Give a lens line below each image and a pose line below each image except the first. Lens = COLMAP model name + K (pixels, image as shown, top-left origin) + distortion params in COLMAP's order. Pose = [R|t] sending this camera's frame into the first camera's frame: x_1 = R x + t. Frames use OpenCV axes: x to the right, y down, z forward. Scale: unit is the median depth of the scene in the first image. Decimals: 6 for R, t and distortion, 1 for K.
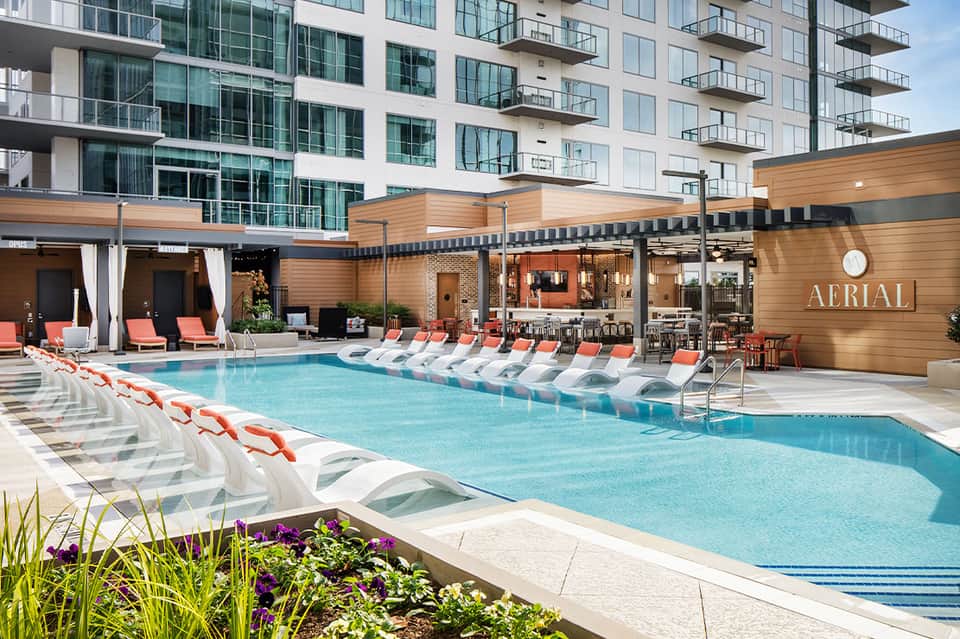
lens RADIAL K [[811.0, 0, 480.0], [0, 811.0, 314.8], [0, 0, 1]] dist [-0.001301, -0.000887]
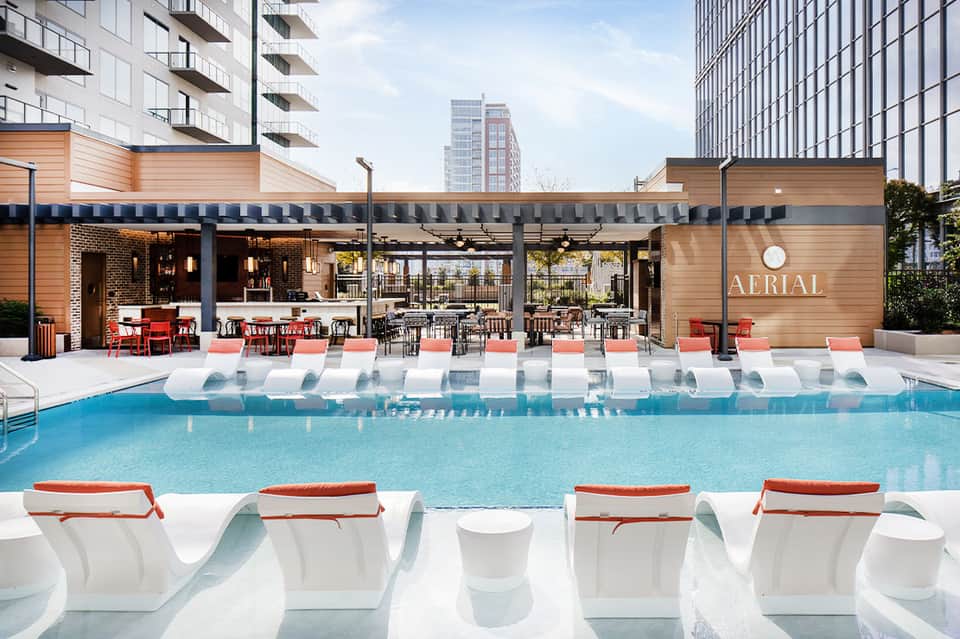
lens RADIAL K [[704.8, 0, 480.6], [0, 704.8, 320.7], [0, 0, 1]] dist [-0.014146, -0.000866]
pose [[0.600628, -0.038509, 0.798601, -0.600820], [0.019844, 0.999250, 0.033259, -0.013135], [-0.799283, -0.004129, 0.600941, 0.698462]]
